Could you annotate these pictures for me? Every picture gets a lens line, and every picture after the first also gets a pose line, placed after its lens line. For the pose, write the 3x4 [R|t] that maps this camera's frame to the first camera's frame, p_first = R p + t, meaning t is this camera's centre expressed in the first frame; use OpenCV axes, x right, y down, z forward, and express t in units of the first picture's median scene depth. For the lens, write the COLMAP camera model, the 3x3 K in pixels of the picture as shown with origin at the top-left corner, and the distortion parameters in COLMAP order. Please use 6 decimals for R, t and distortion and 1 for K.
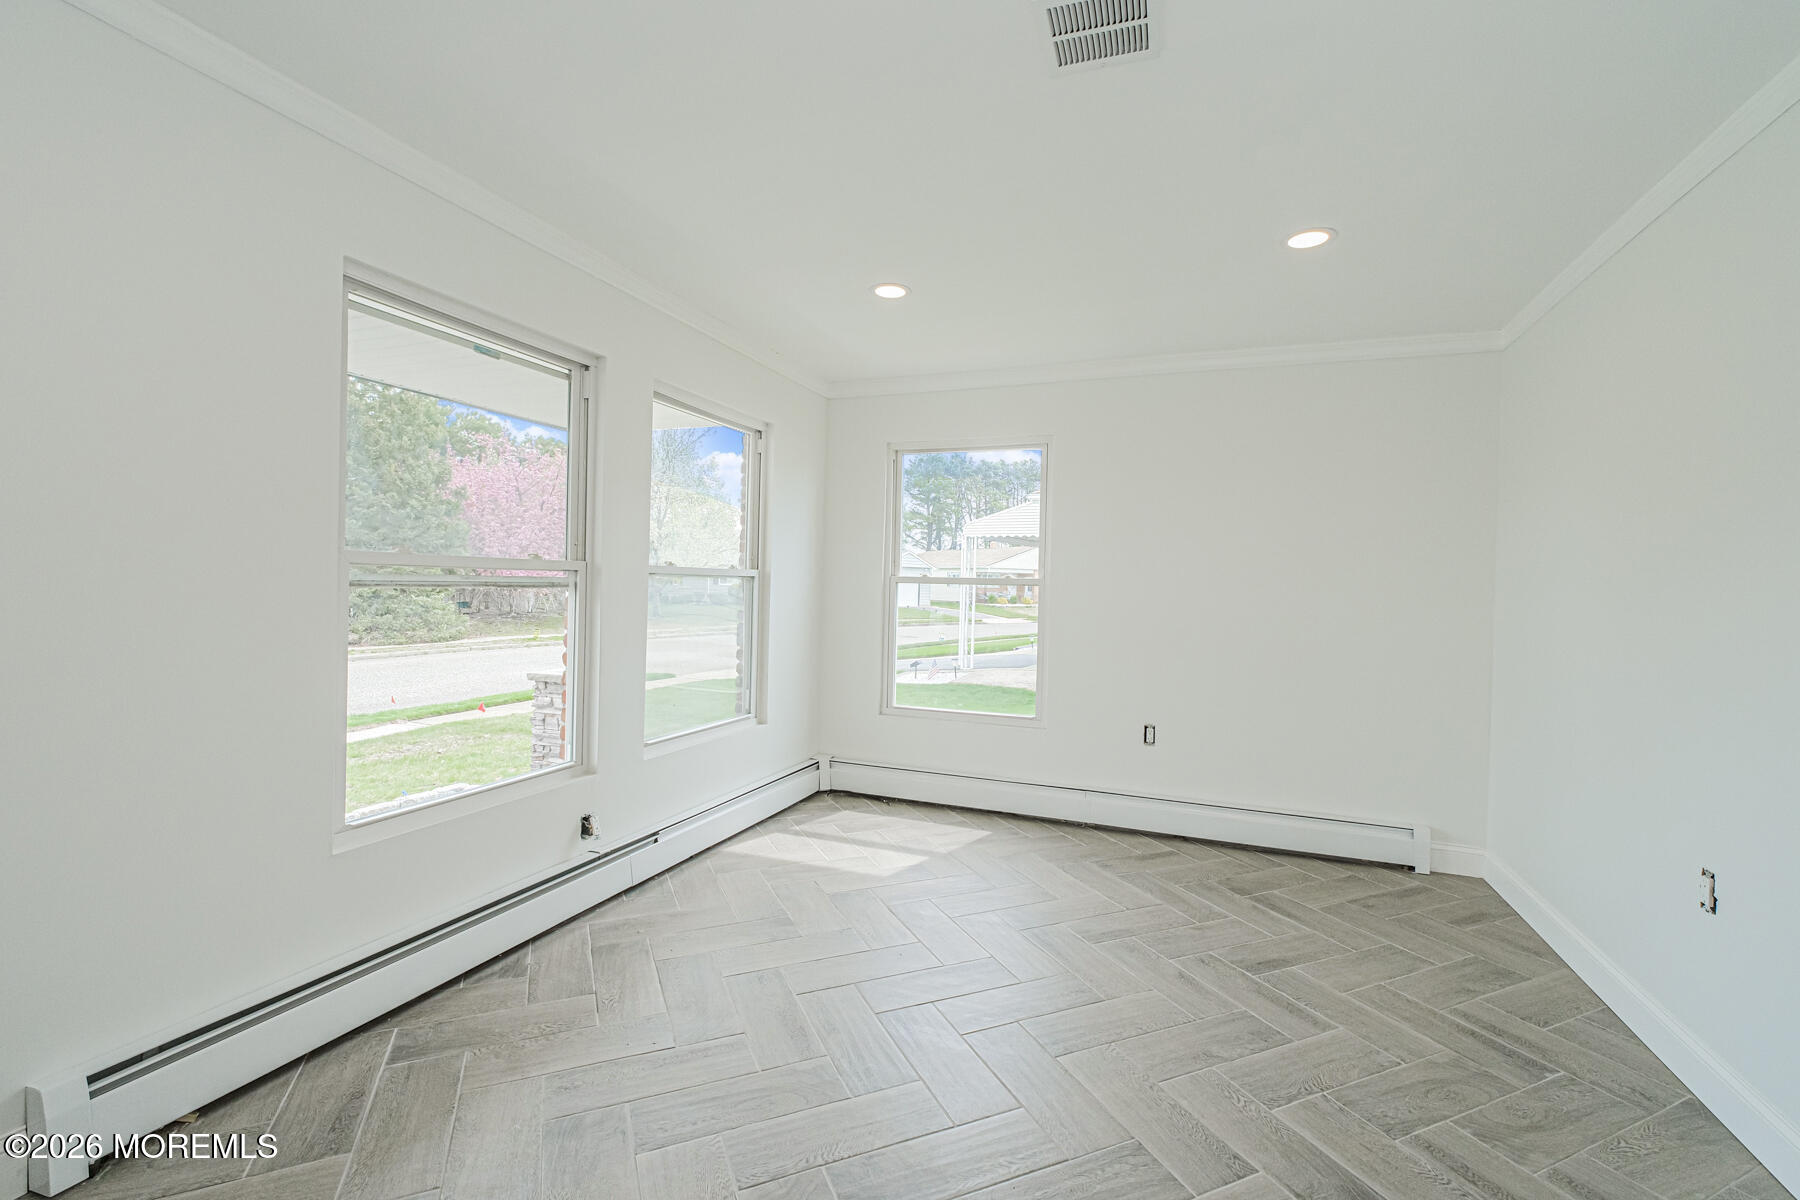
lens RADIAL K [[772.7, 0, 896.6], [0, 772.7, 597.3], [0, 0, 1]] dist [-0.000273, -0.000038]
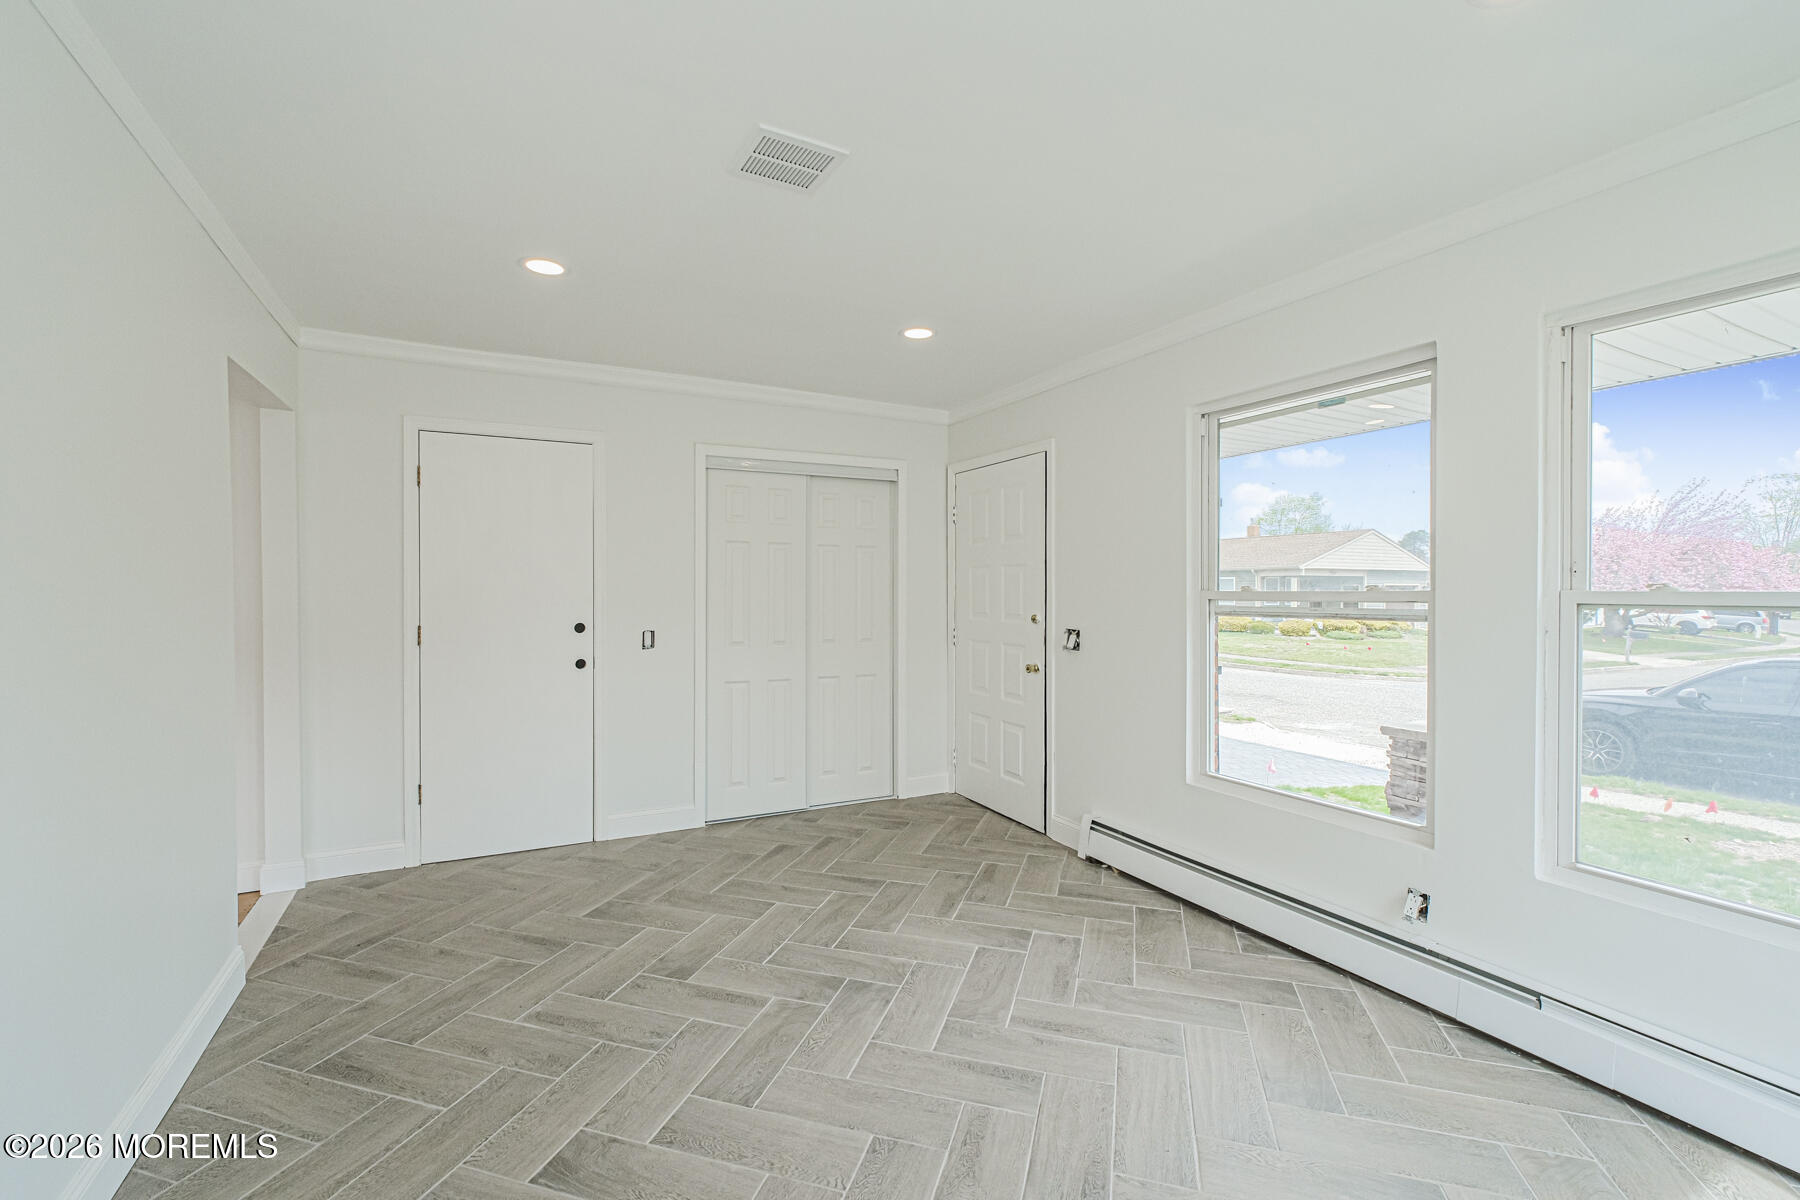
lens RADIAL K [[772.7, 0, 896.6], [0, 772.7, 597.3], [0, 0, 1]] dist [-0.000273, -0.000038]
pose [[-0.648713, -0.019685, -0.760779, 0.798383], [-0.030508, 0.999535, 0.000151, -0.028358], [0.760422, 0.023308, -0.649011, 1.435699]]
